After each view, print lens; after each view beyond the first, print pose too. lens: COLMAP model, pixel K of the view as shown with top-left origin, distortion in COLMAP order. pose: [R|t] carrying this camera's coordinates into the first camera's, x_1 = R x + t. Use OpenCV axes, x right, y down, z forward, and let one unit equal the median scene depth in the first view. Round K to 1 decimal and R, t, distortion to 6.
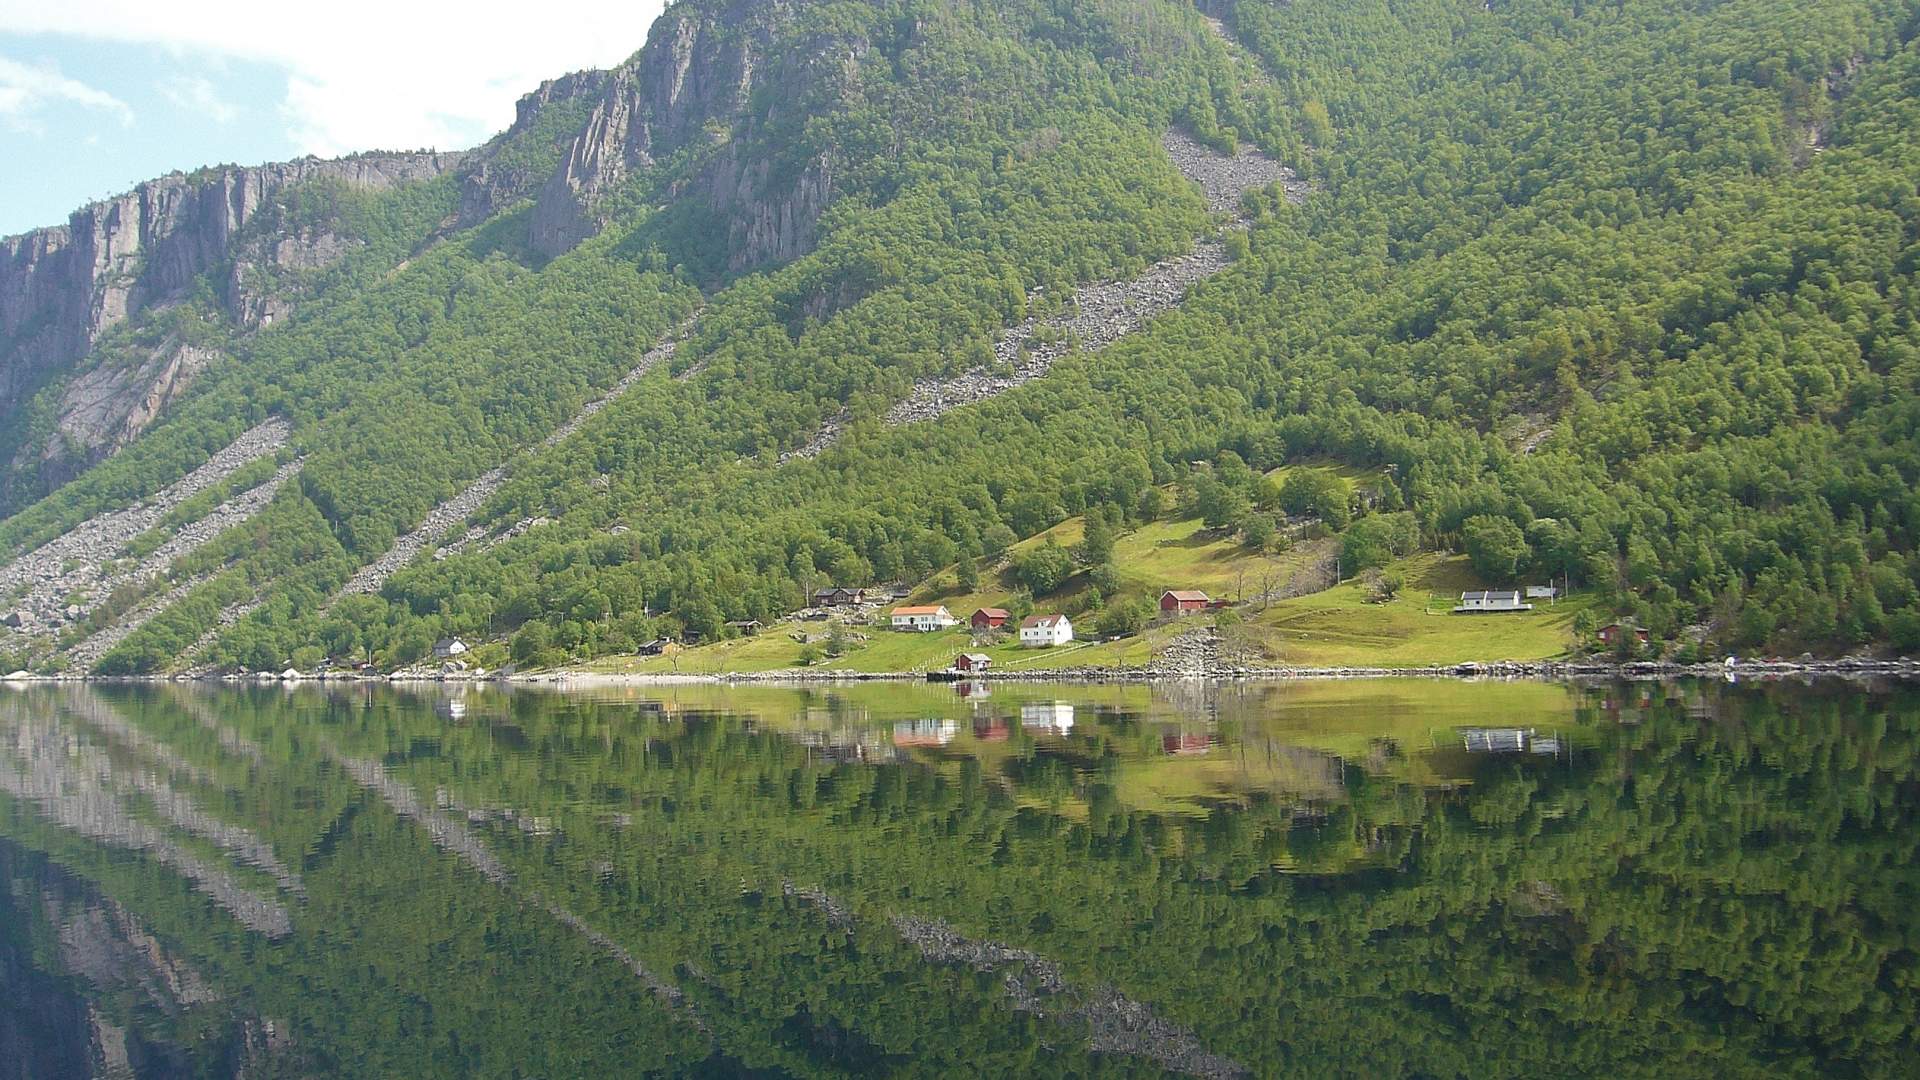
lens RADIAL K [[1585.9, 0, 960.5], [0, 1585.9, 567.9], [0, 0, 1]] dist [0.000223, -0.053566]
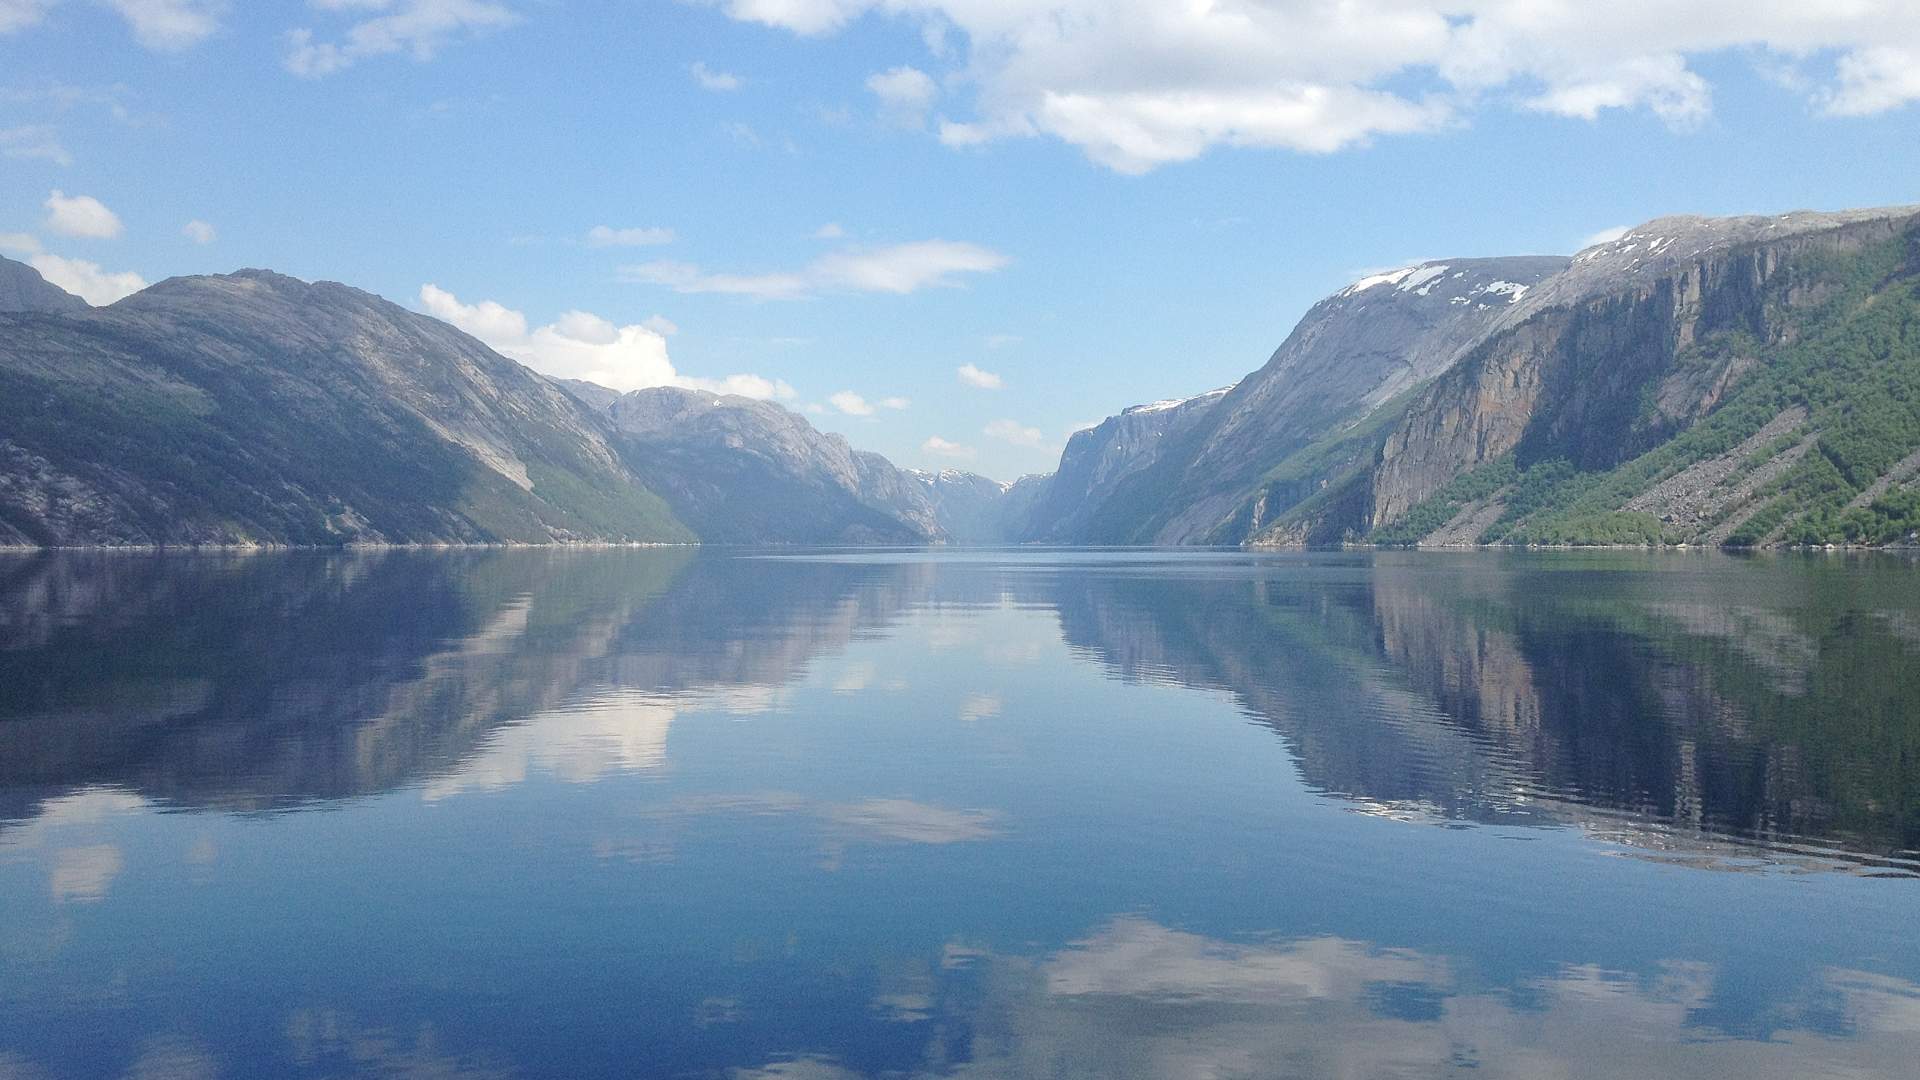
lens RADIAL K [[1585.9, 0, 960.5], [0, 1585.9, 567.9], [0, 0, 1]] dist [0.000223, -0.053566]
pose [[0.671176, 0.026037, -0.740840, 0.261223], [0.030488, 0.997568, 0.062681, -0.051438], [0.740671, -0.064656, 0.668750, -0.910559]]
